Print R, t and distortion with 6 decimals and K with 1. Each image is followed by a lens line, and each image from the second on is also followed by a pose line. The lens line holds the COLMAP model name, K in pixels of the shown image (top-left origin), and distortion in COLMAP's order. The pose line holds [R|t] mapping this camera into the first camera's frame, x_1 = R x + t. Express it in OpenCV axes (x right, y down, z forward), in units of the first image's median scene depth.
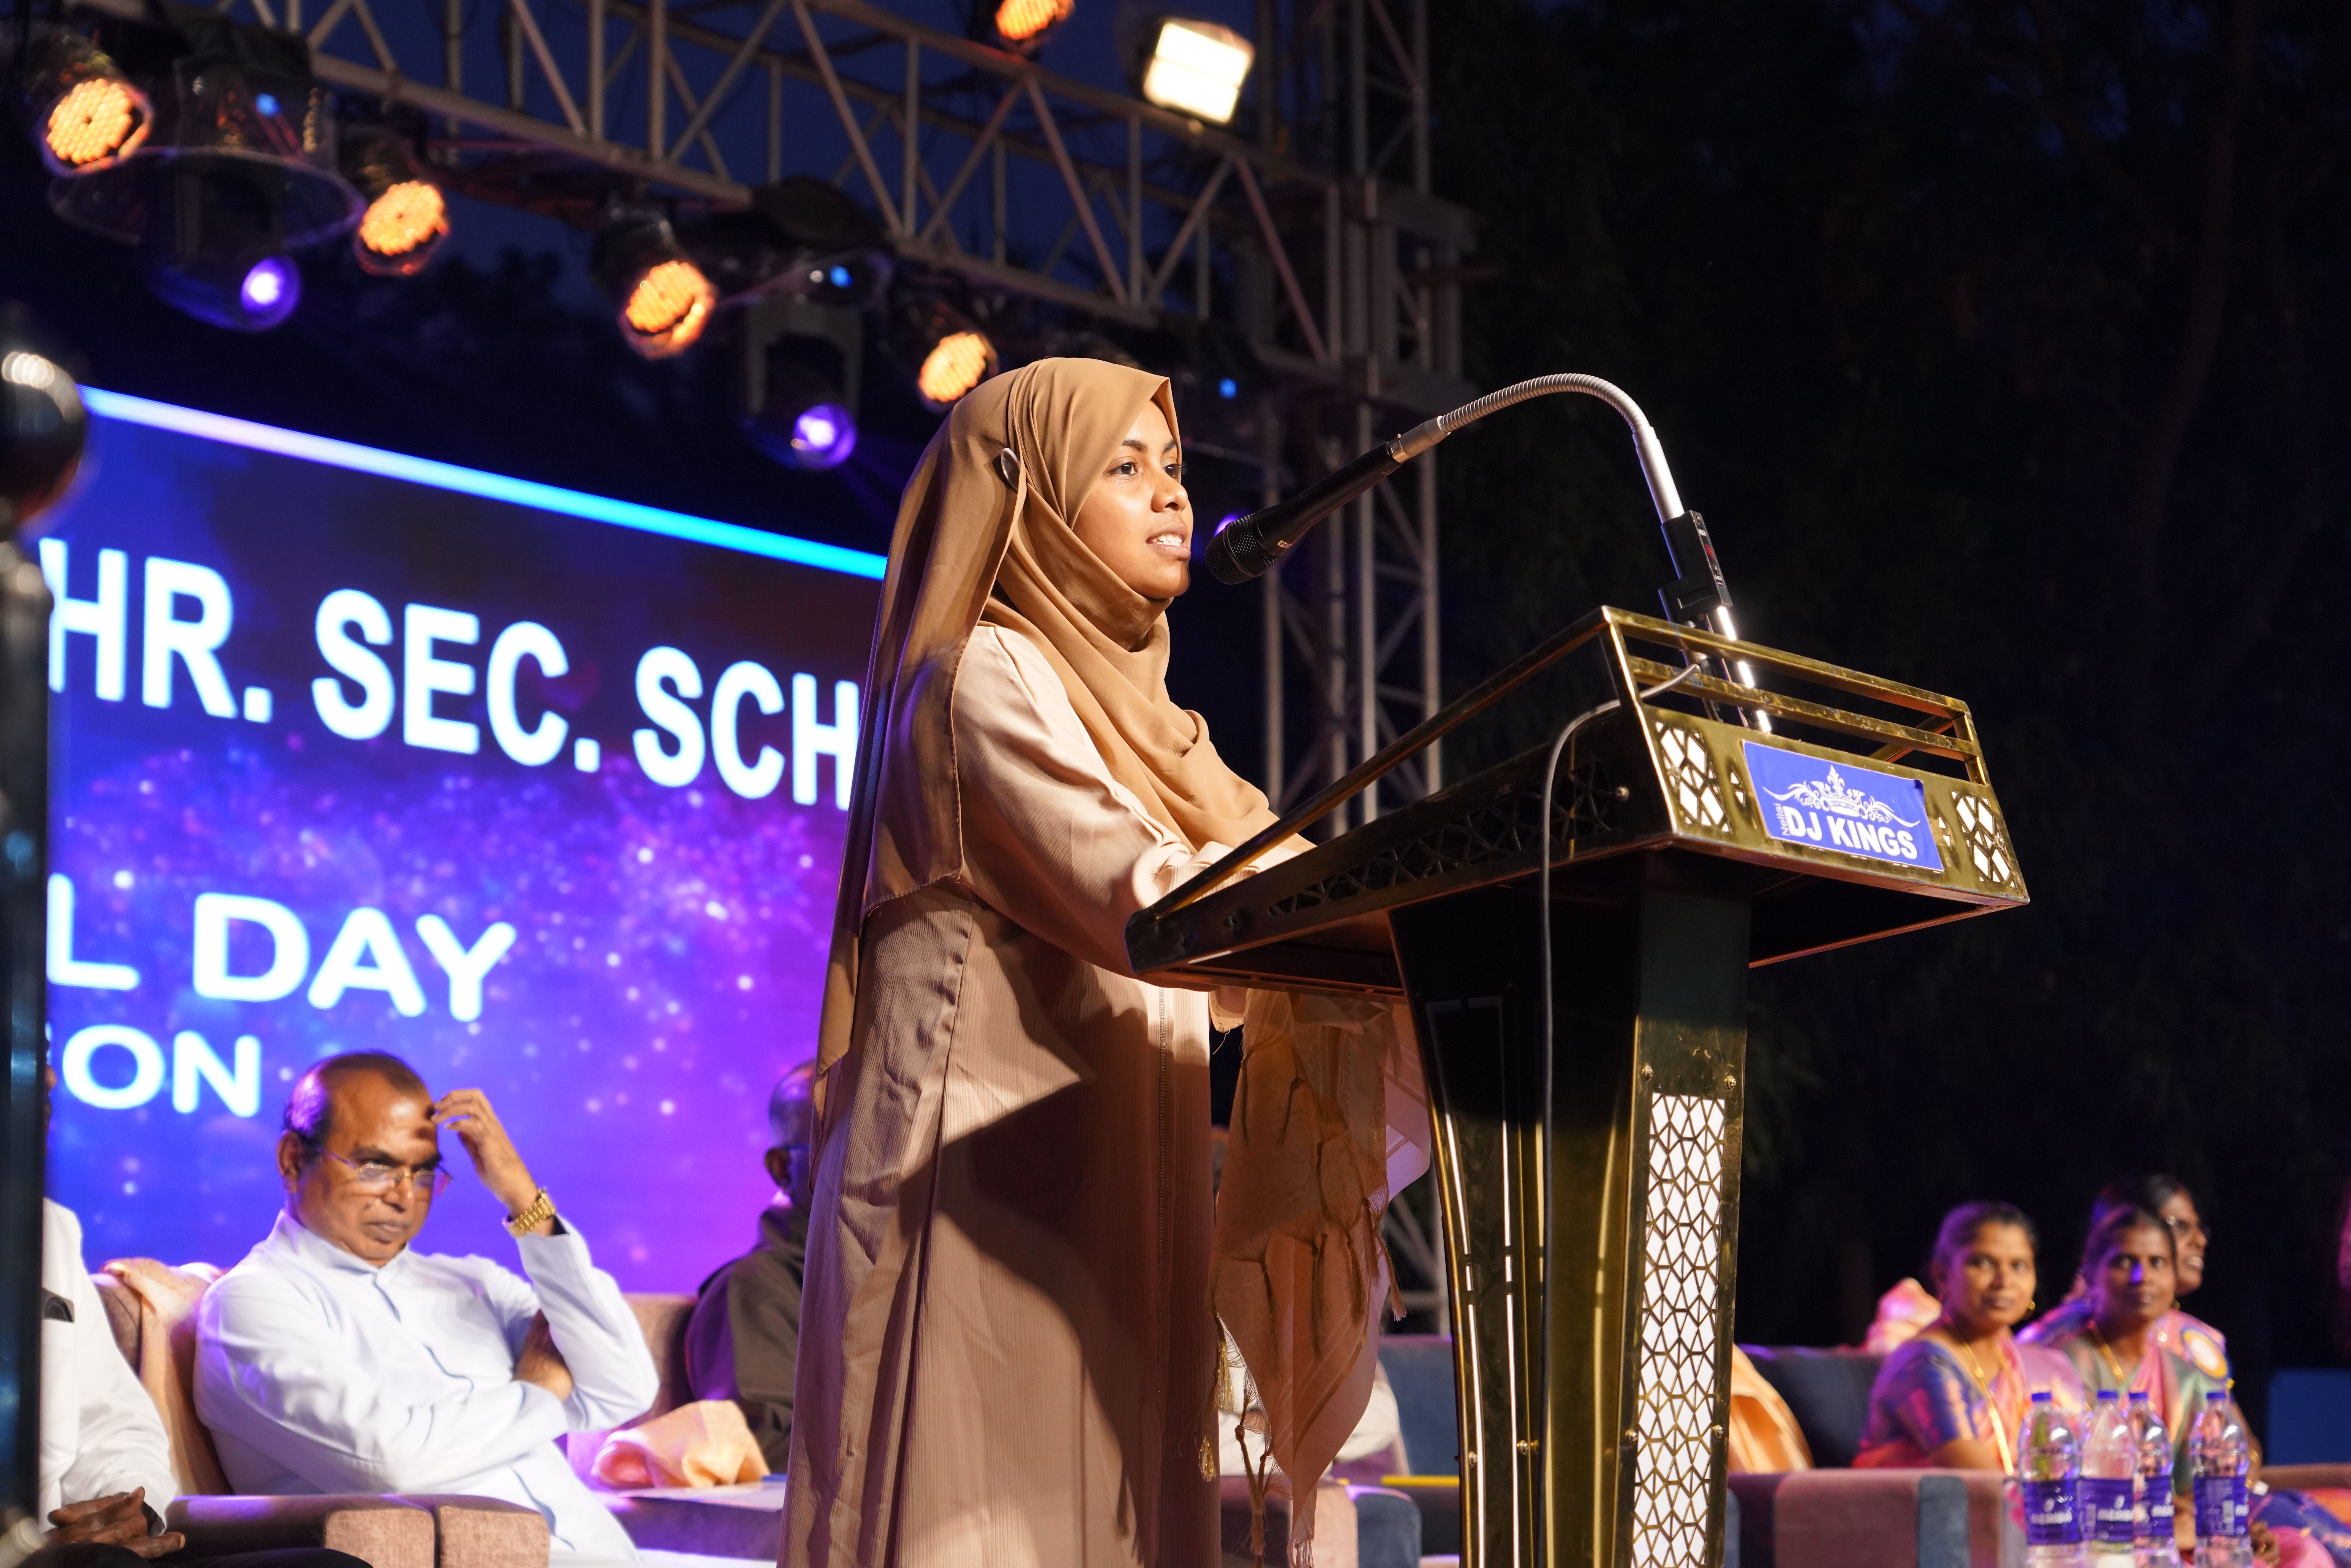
lens RADIAL K [[4679.1, 0, 1175.5], [0, 4679.1, 784.0], [0, 0, 1]] dist [-0.021732, 0.463390]
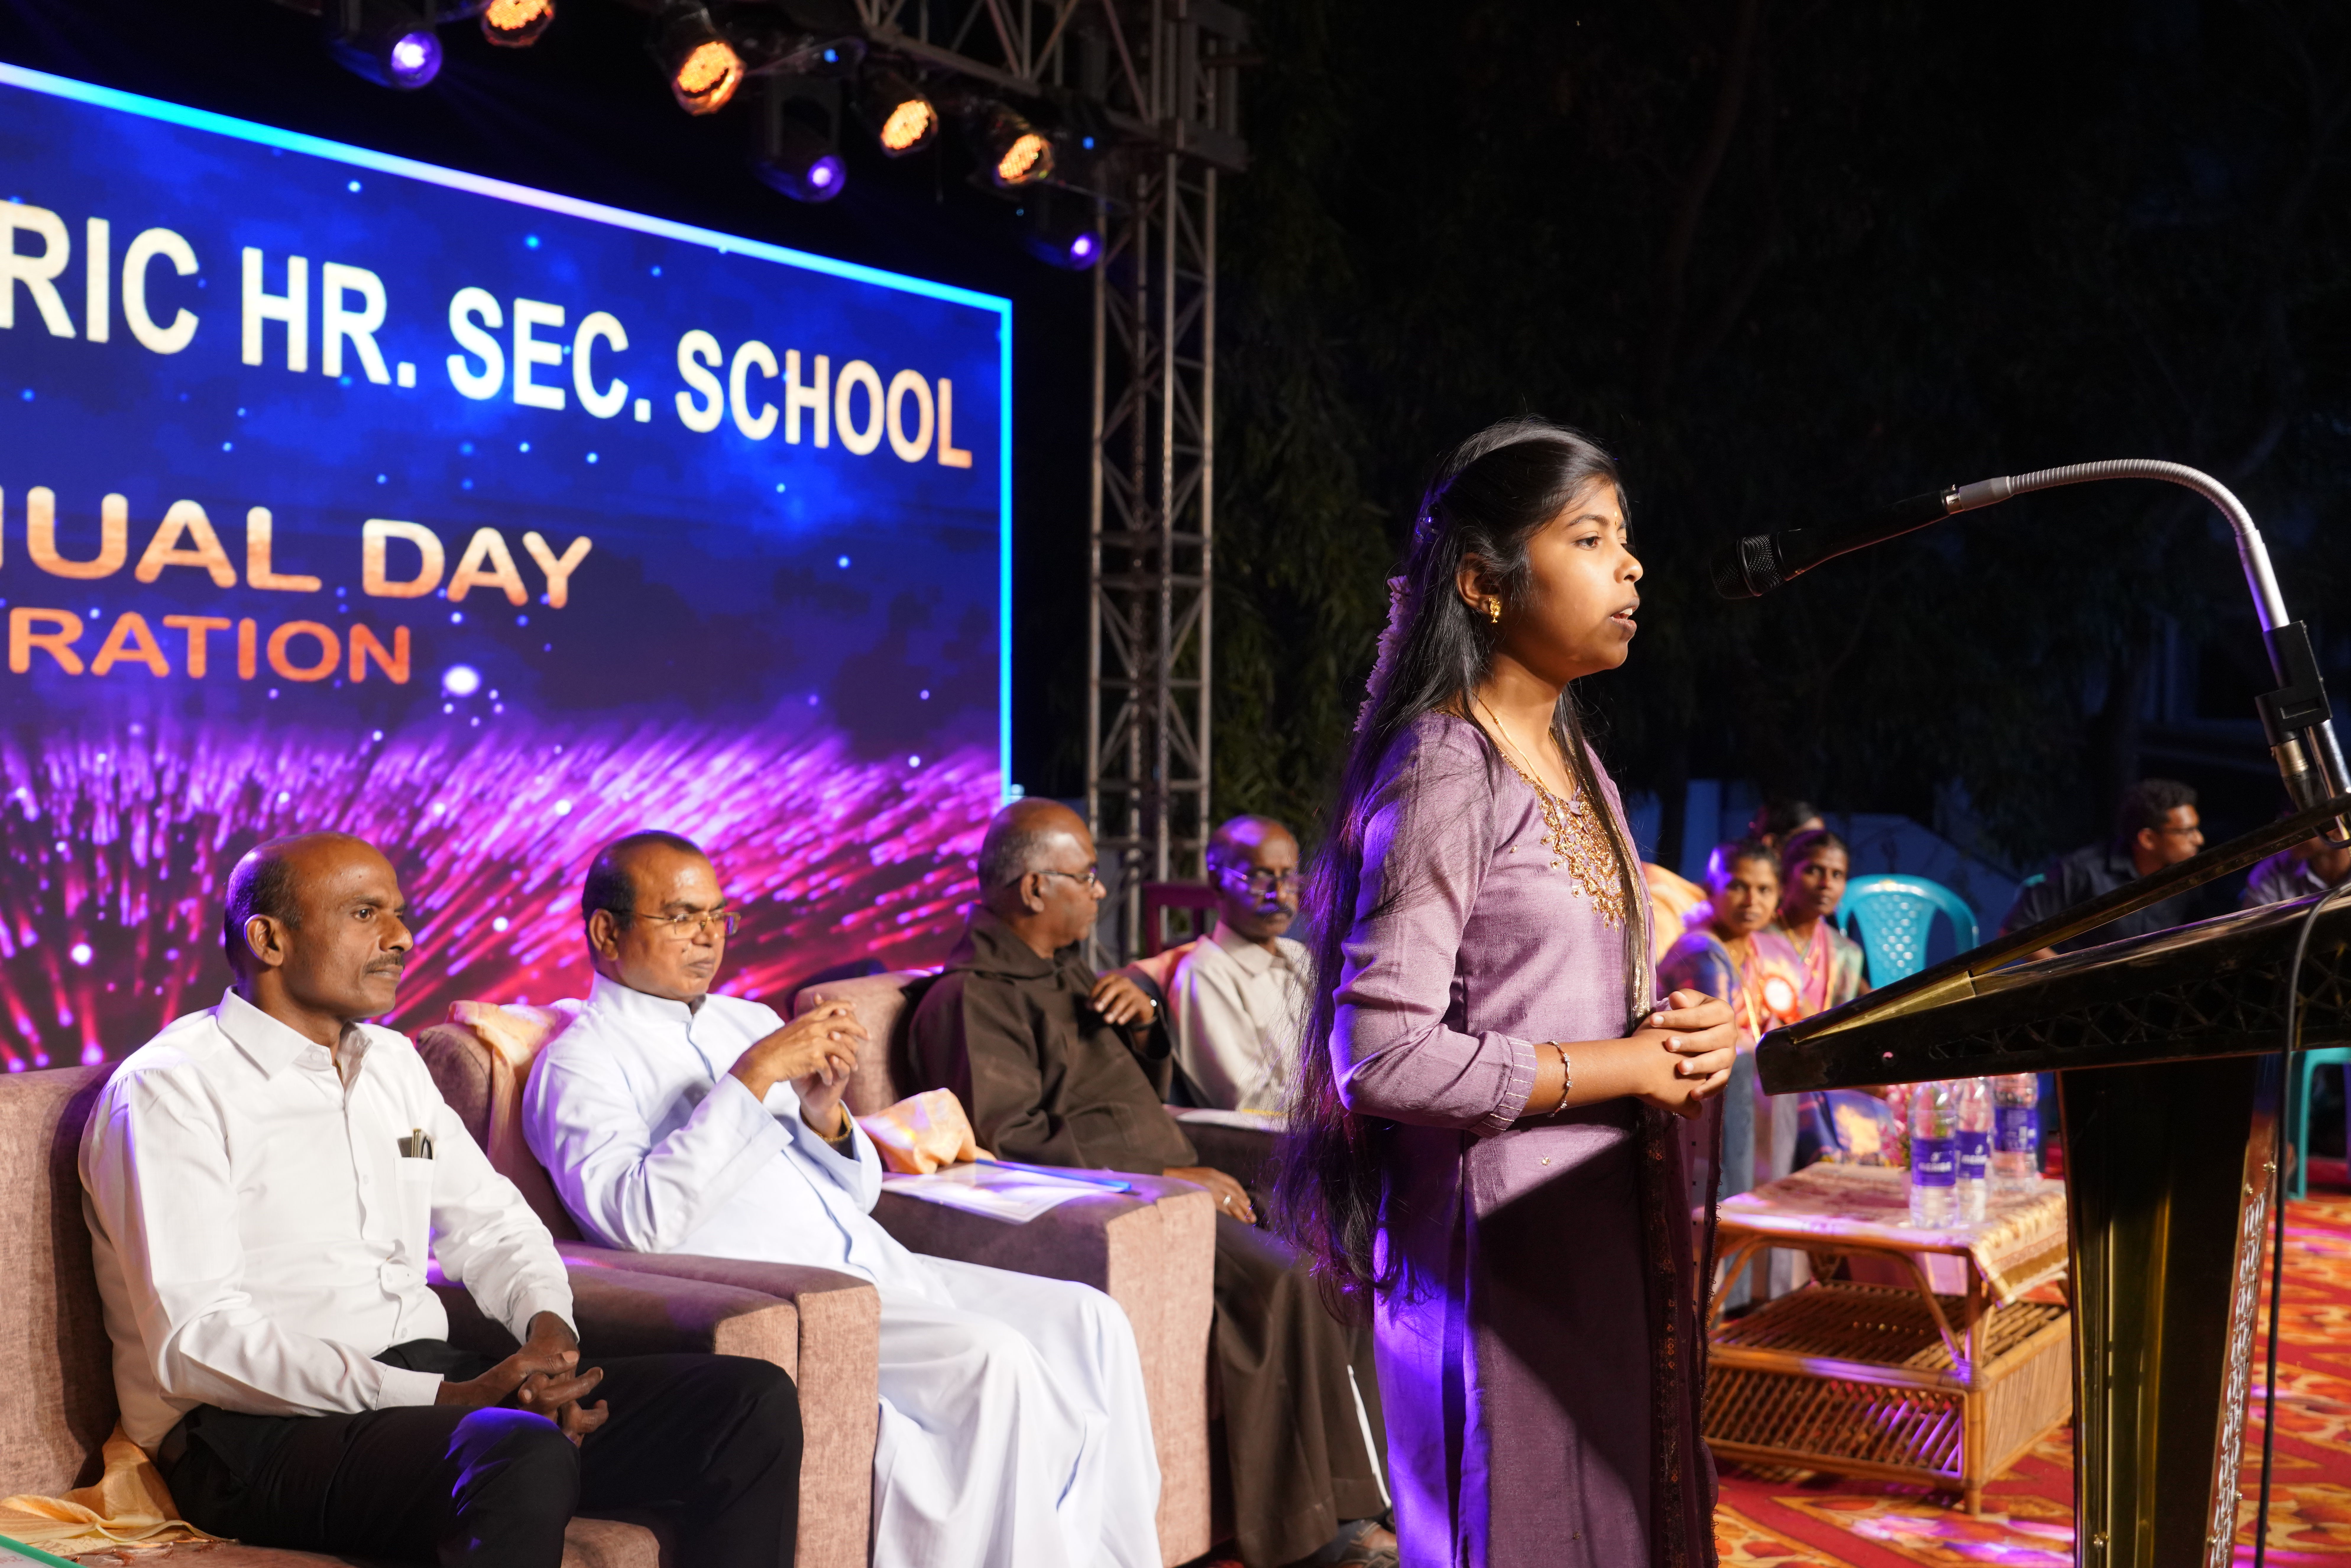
lens RADIAL K [[2921.0, 0, 1175.5], [0, 2921.0, 784.0], [0, 0, 1]] dist [0.022558, 0.021391]
pose [[0.993673, 0.022426, 0.110048, -0.067307], [-0.039274, 0.987382, 0.153412, -0.037988], [-0.105219, -0.156763, 0.982015, 0.139721]]
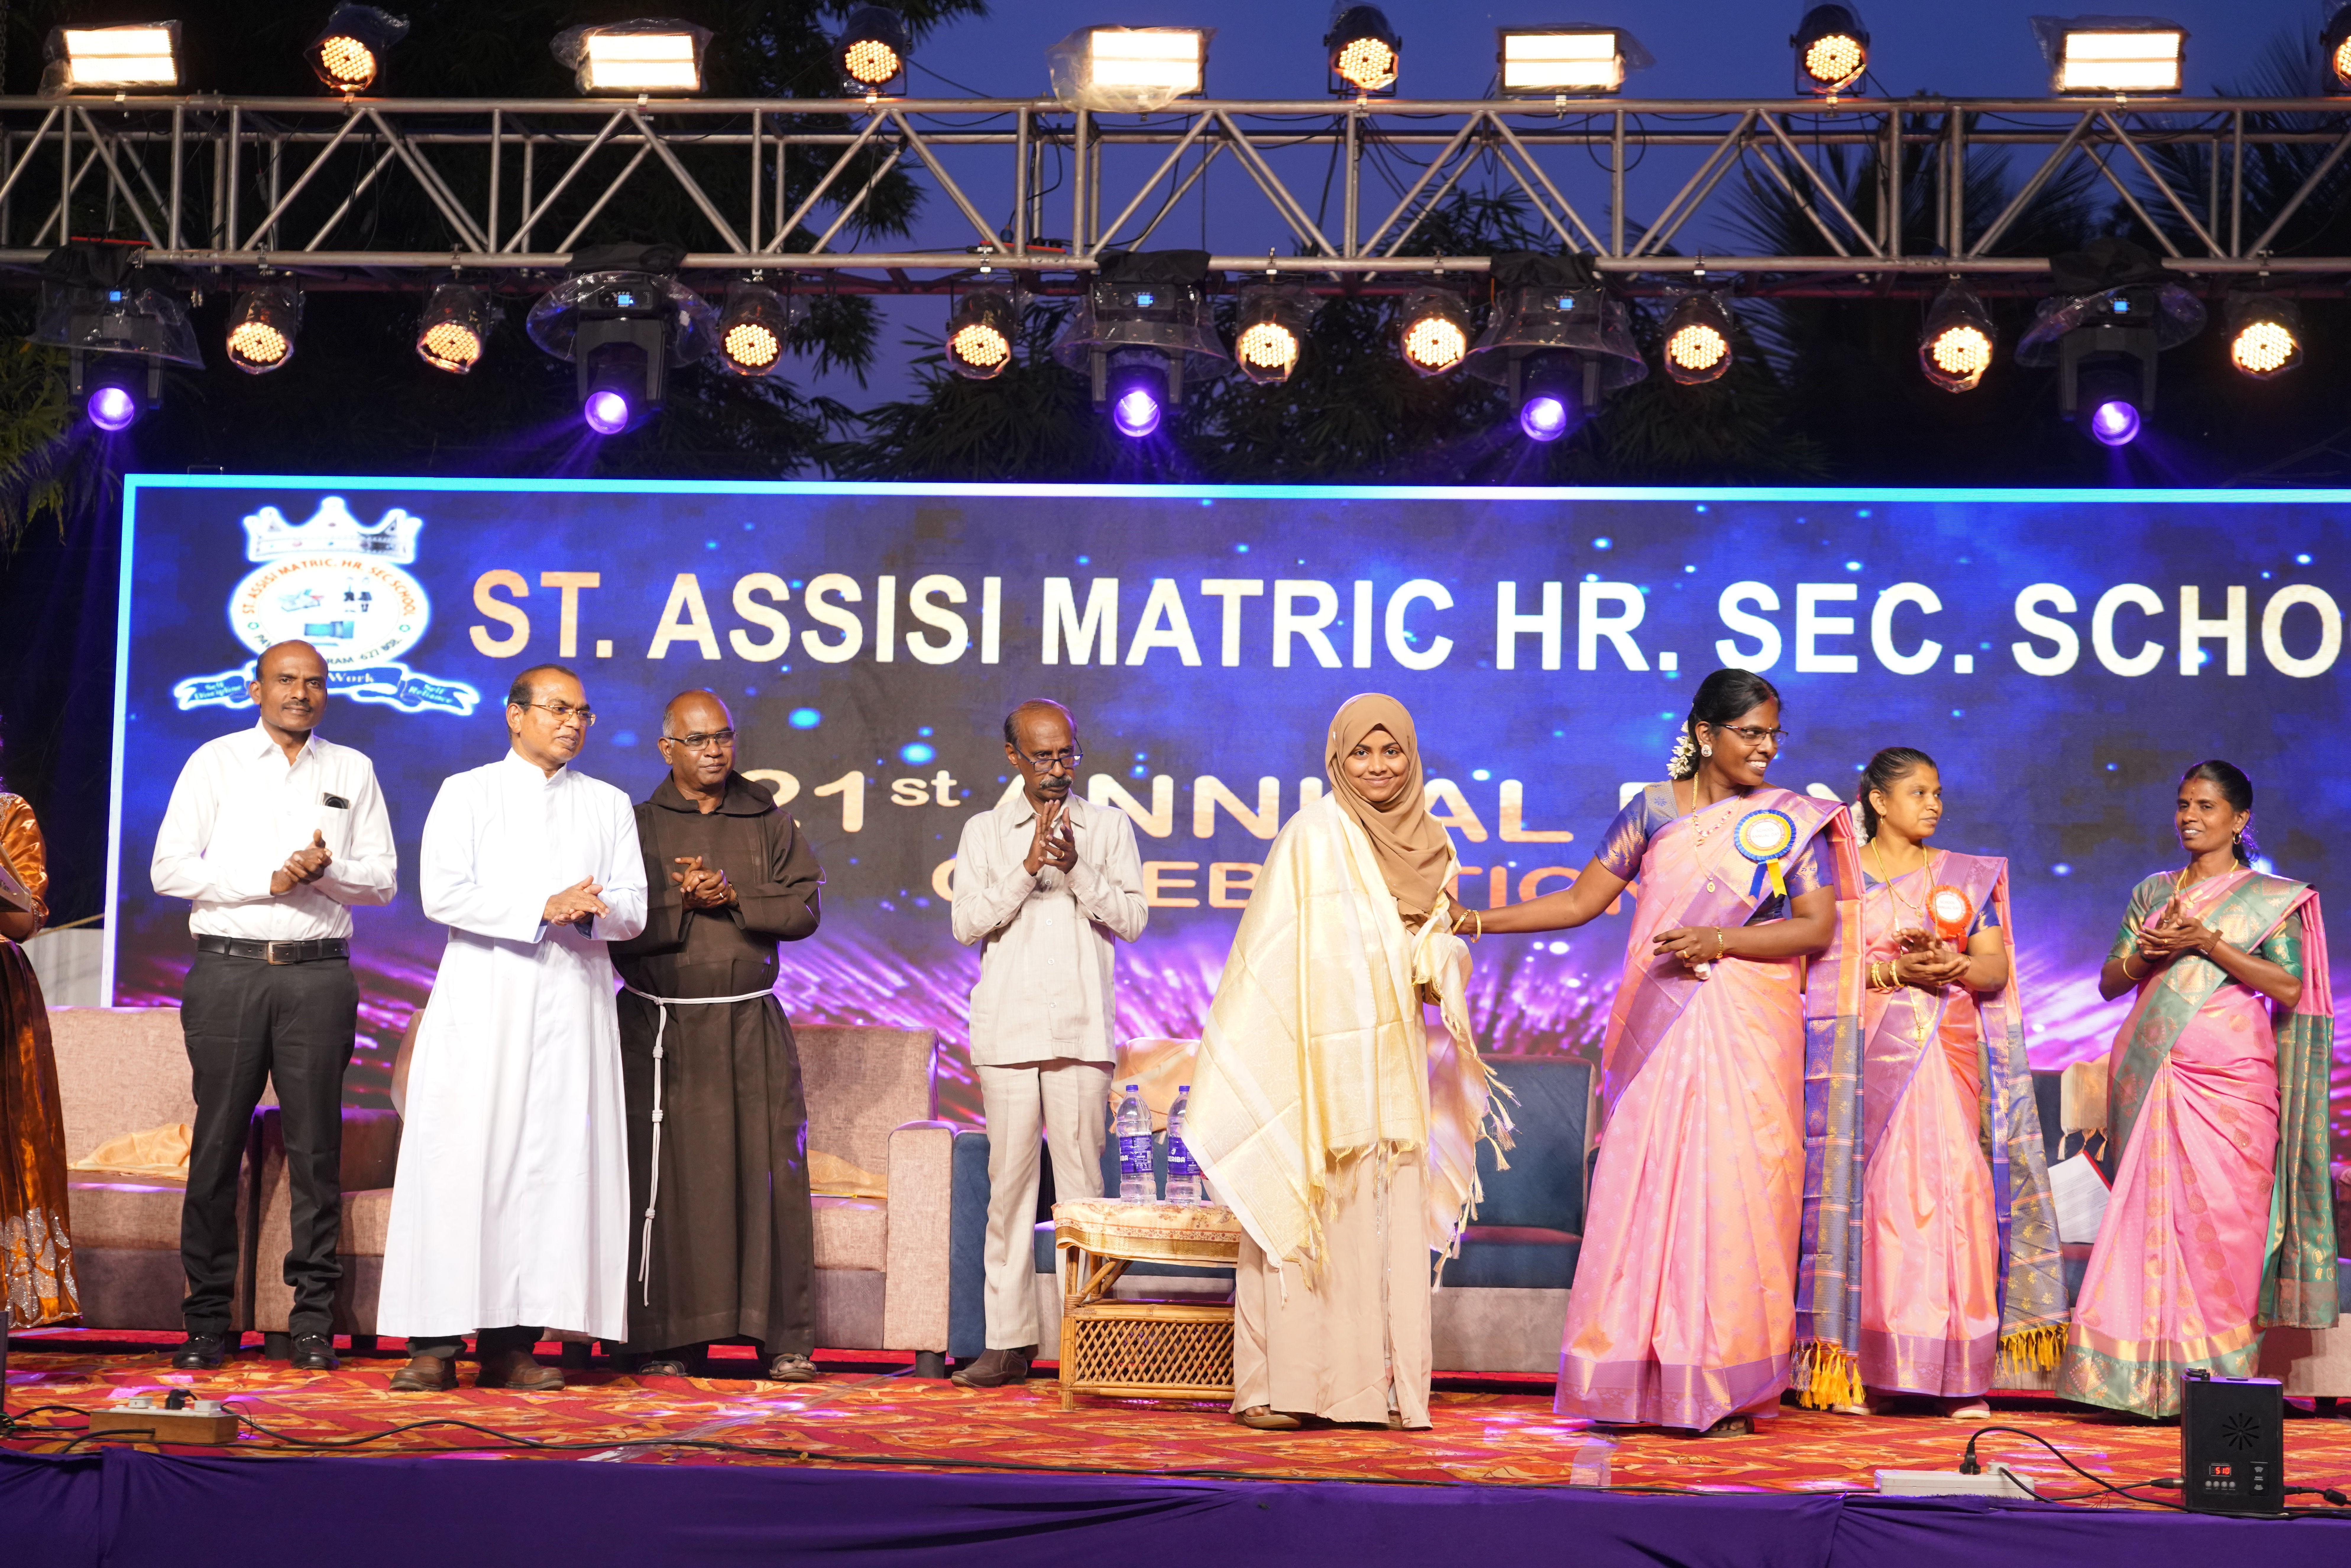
lens RADIAL K [[3863.6, 0, 1205.2], [0, 3863.6, 782.9], [0, 0, 1]] dist [0.080476, 0.074171]
pose [[0.552959, -0.055532, -0.831356, 0.817289], [0.089990, 0.995920, -0.006669, 0.019336], [0.828335, -0.071126, 0.555700, 0.121703]]
